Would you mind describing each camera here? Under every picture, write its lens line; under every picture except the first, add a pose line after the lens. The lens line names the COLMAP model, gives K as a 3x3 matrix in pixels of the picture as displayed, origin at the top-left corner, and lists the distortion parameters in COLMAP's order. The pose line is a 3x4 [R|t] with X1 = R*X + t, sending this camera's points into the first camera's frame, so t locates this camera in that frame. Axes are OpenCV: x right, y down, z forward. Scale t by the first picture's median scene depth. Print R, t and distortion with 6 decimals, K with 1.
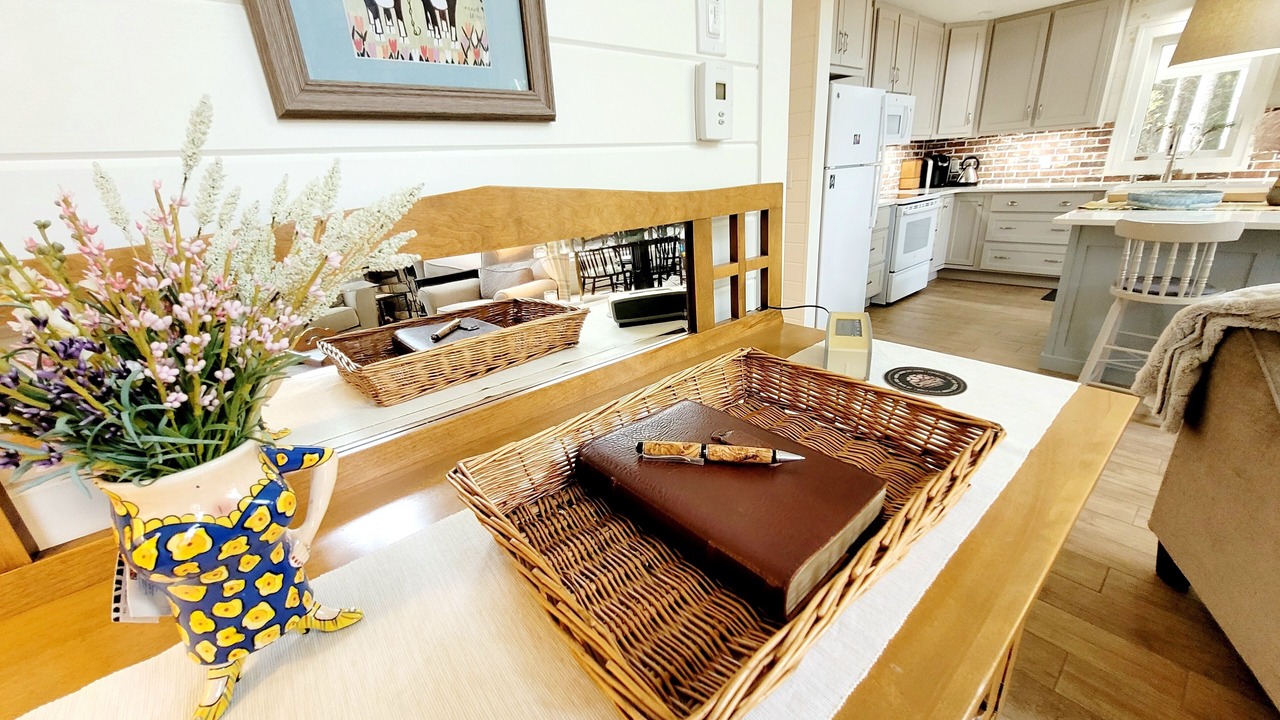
lens RADIAL K [[496.3, 0, 646.8], [0, 496.3, 356.3], [0, 0, 1]] dist [0.003512, -0.000004]
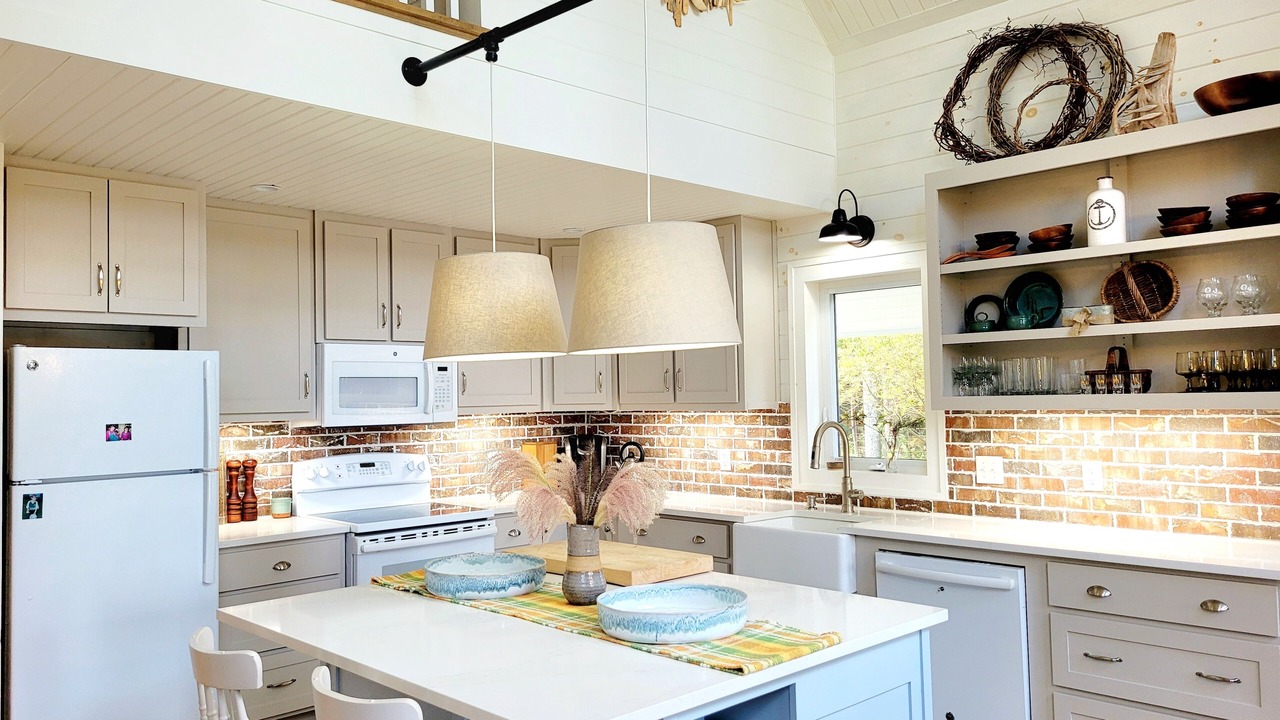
lens RADIAL K [[974.9, 0, 634.4], [0, 974.9, 357.0], [0, 0, 1]] dist [0.037646, -0.000786]
pose [[0.998172, 0.045237, 0.040084, 0.655367], [-0.026387, 0.922808, -0.384354, -0.069188], [-0.054377, 0.382594, 0.922315, -0.065433]]
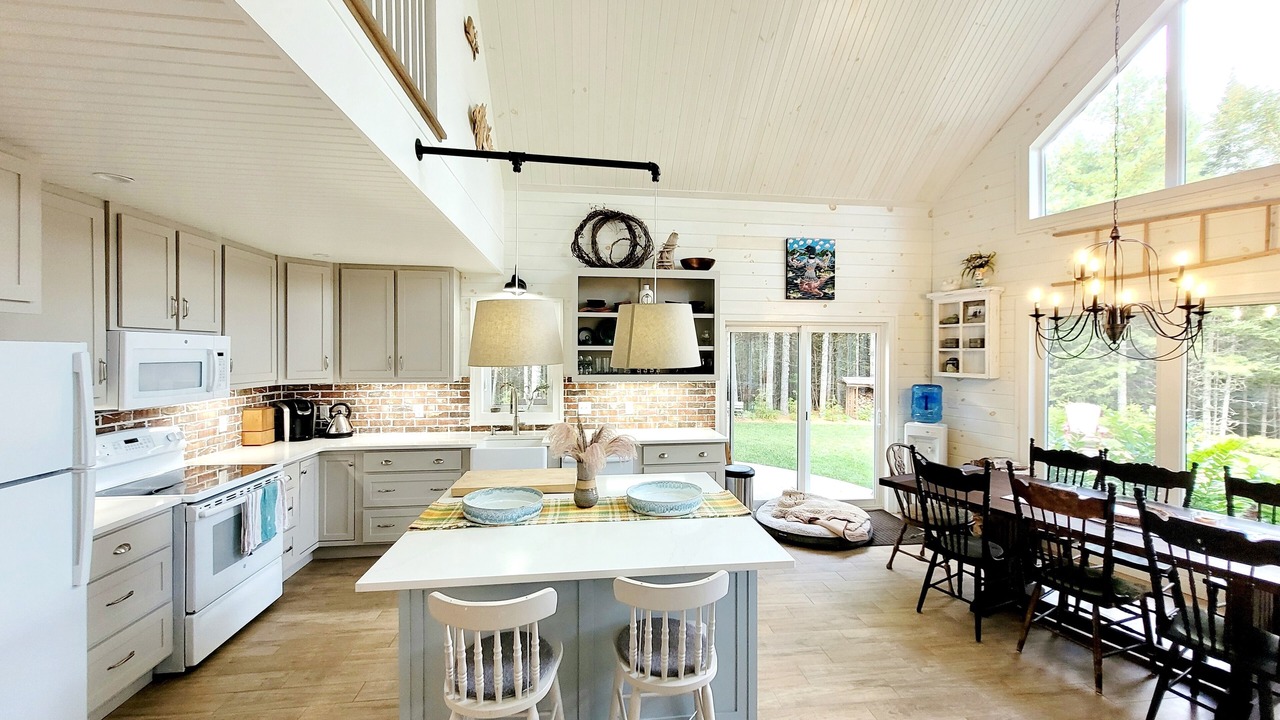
lens RADIAL K [[496.3, 0, 643.9], [0, 496.3, 355.2], [0, 0, 1]] dist [0.003512, -0.000004]
pose [[0.553839, 0.058983, 0.830532, 0.255903], [0.250897, 0.939301, -0.234018, -0.165870], [-0.793922, 0.337986, 0.505423, 0.157450]]
